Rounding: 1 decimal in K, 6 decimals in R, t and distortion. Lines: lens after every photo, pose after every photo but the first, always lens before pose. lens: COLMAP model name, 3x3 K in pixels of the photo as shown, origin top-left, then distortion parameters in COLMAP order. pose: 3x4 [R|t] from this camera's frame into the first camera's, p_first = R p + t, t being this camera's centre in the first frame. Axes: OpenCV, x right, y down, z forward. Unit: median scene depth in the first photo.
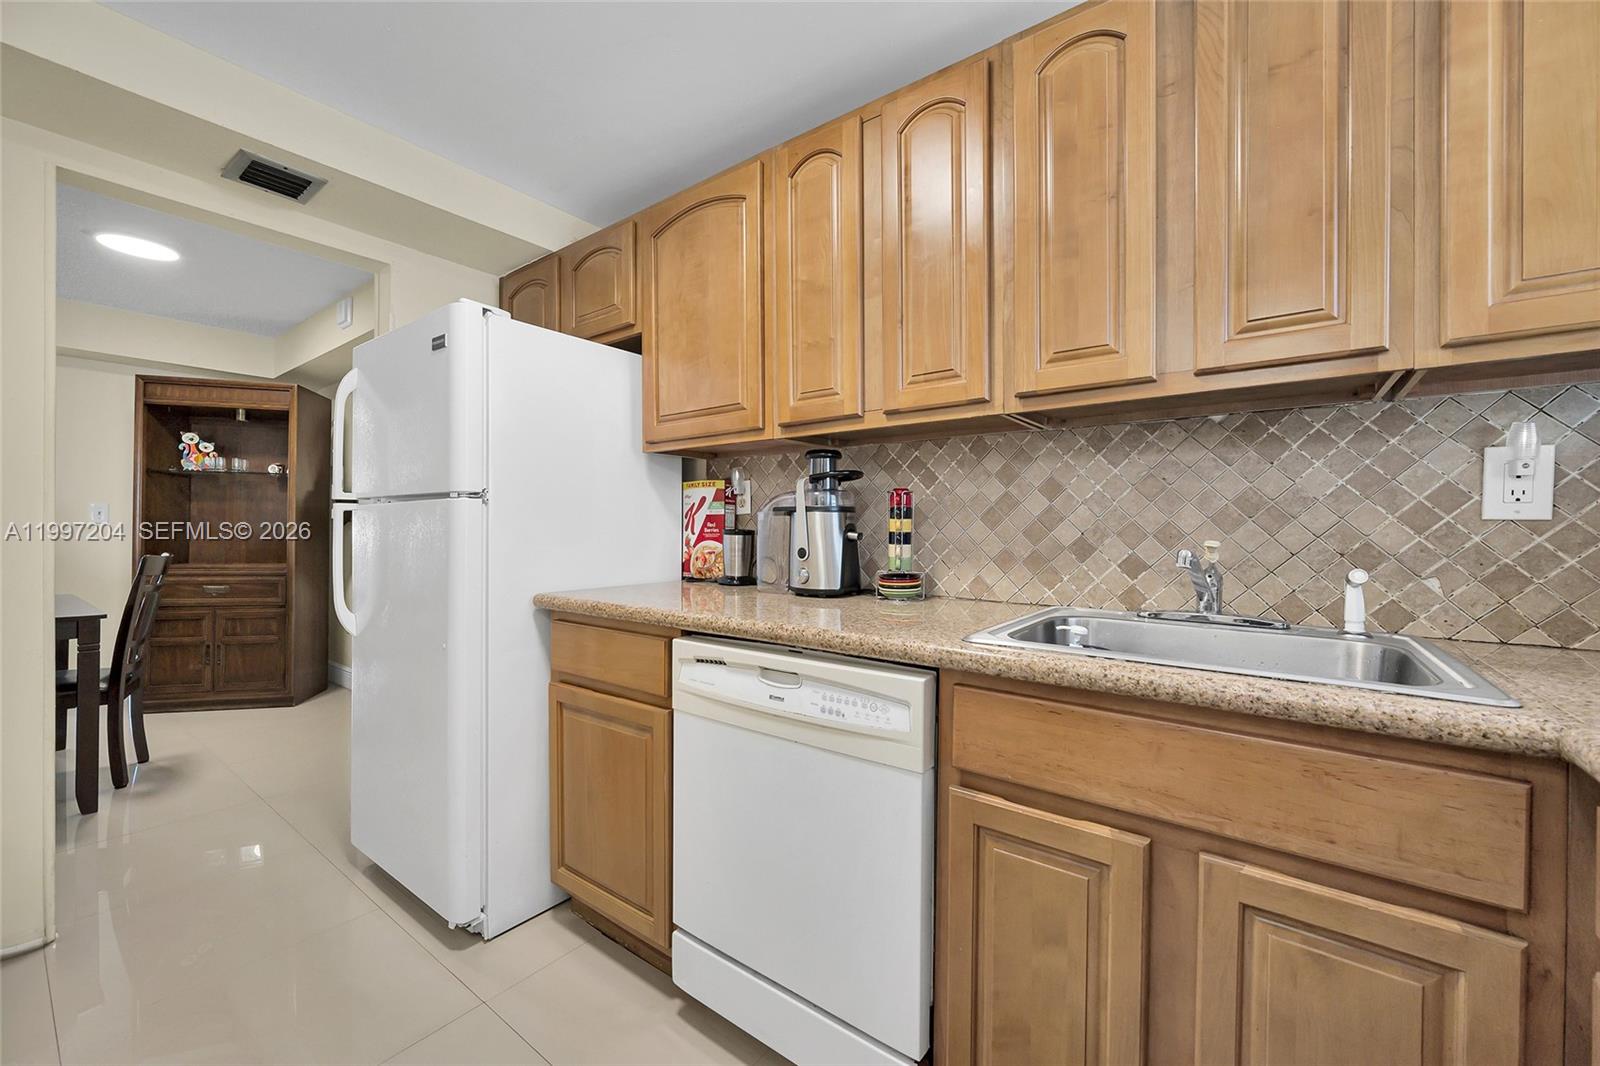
lens RADIAL K [[654.8, 0, 808.8], [0, 654.8, 530.0], [0, 0, 1]] dist [-0.000590, 0.000034]
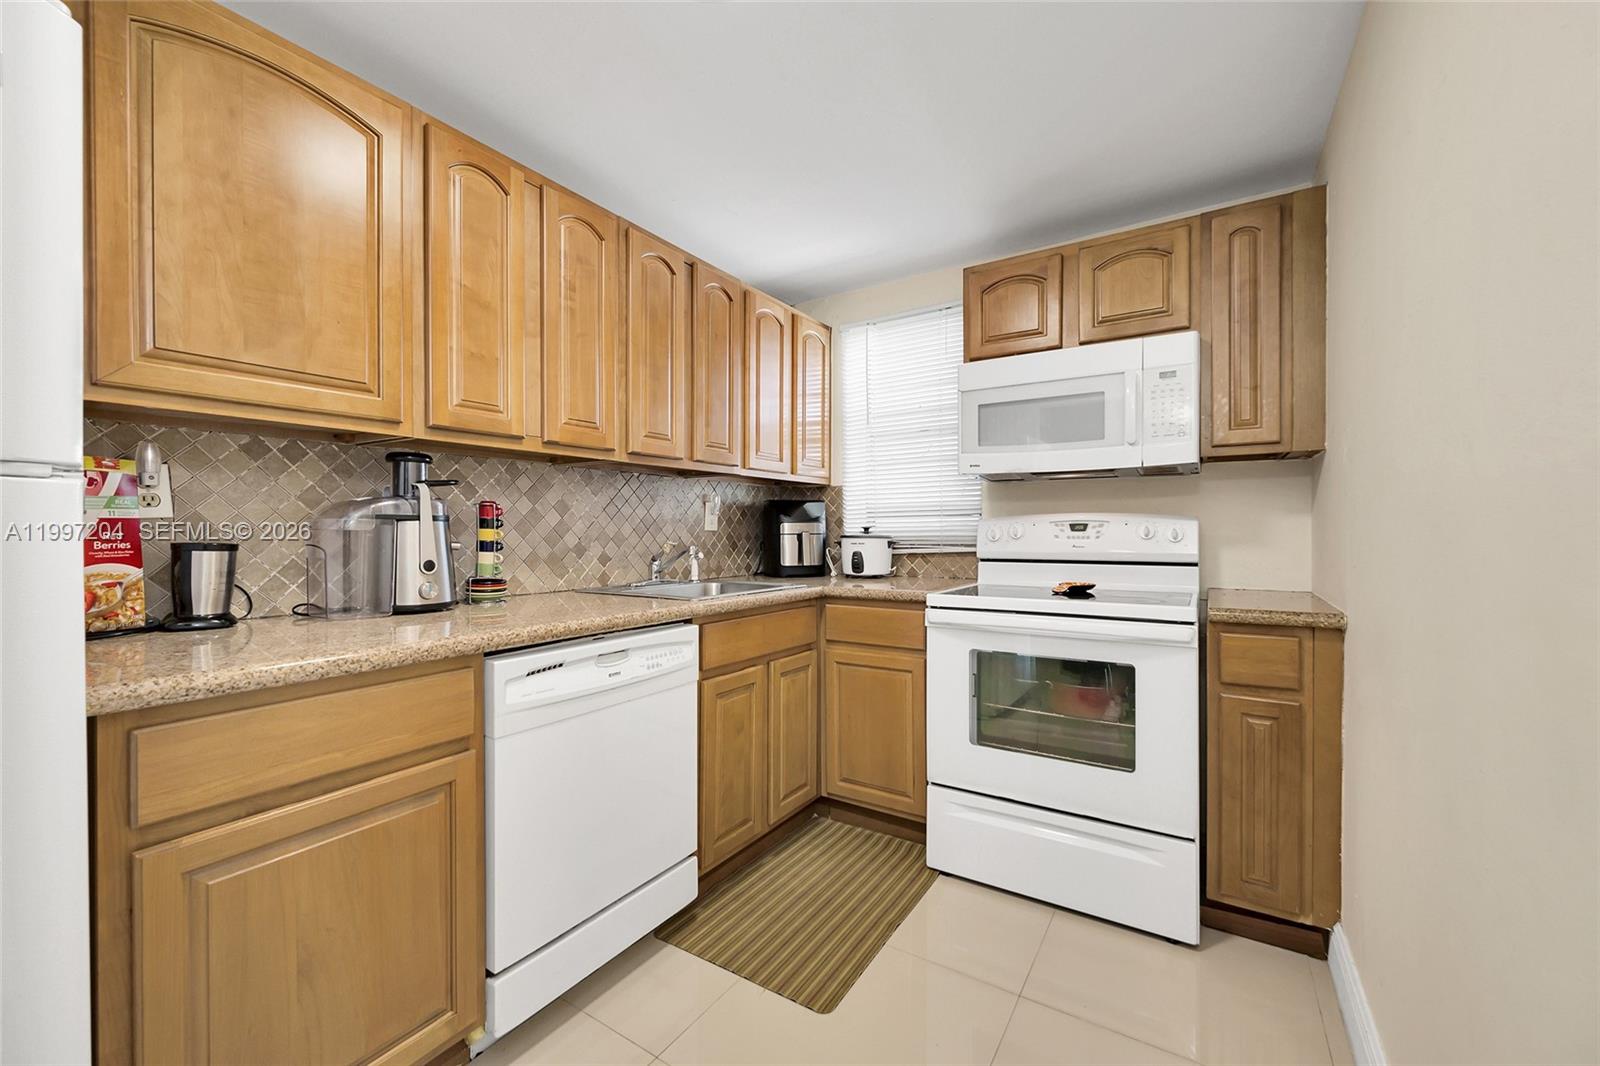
lens RADIAL K [[654.8, 0, 805.2], [0, 654.8, 532.4], [0, 0, 1]] dist [-0.000590, 0.000034]
pose [[-0.107483, -0.004484, 0.994197, -1.068188], [0.005063, 0.999974, 0.005057, -0.014591], [-0.994194, 0.005577, -0.107457, 0.619830]]
